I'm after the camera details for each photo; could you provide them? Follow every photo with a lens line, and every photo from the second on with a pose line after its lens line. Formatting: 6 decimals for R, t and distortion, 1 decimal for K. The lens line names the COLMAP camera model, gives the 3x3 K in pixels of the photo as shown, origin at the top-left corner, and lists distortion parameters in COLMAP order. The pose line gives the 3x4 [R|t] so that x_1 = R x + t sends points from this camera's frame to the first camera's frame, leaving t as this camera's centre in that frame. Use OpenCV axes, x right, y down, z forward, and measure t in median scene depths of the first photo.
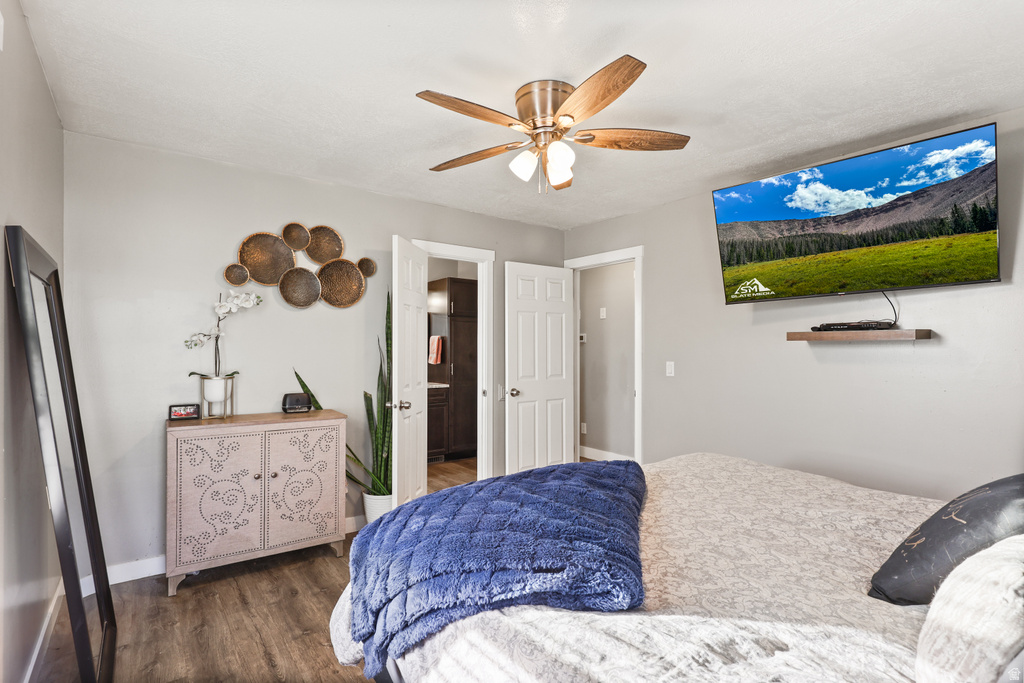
lens RADIAL K [[497.6, 0, 510.3], [0, 497.6, 347.3], [0, 0, 1]] dist [0.003542, 0.001492]
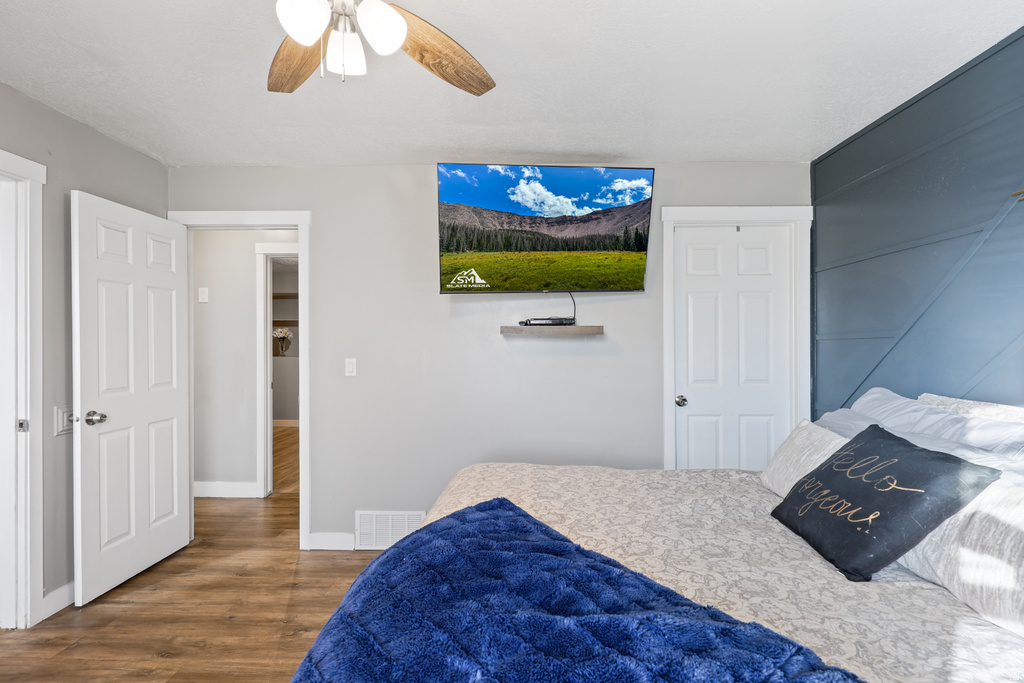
lens RADIAL K [[497.6, 0, 509.3], [0, 497.6, 350.2], [0, 0, 1]] dist [0.003542, 0.001492]
pose [[0.624163, -0.013329, 0.781181, -0.227023], [-0.001286, 0.999836, 0.018087, -0.000431], [-0.781293, -0.012294, 0.624043, 0.392336]]
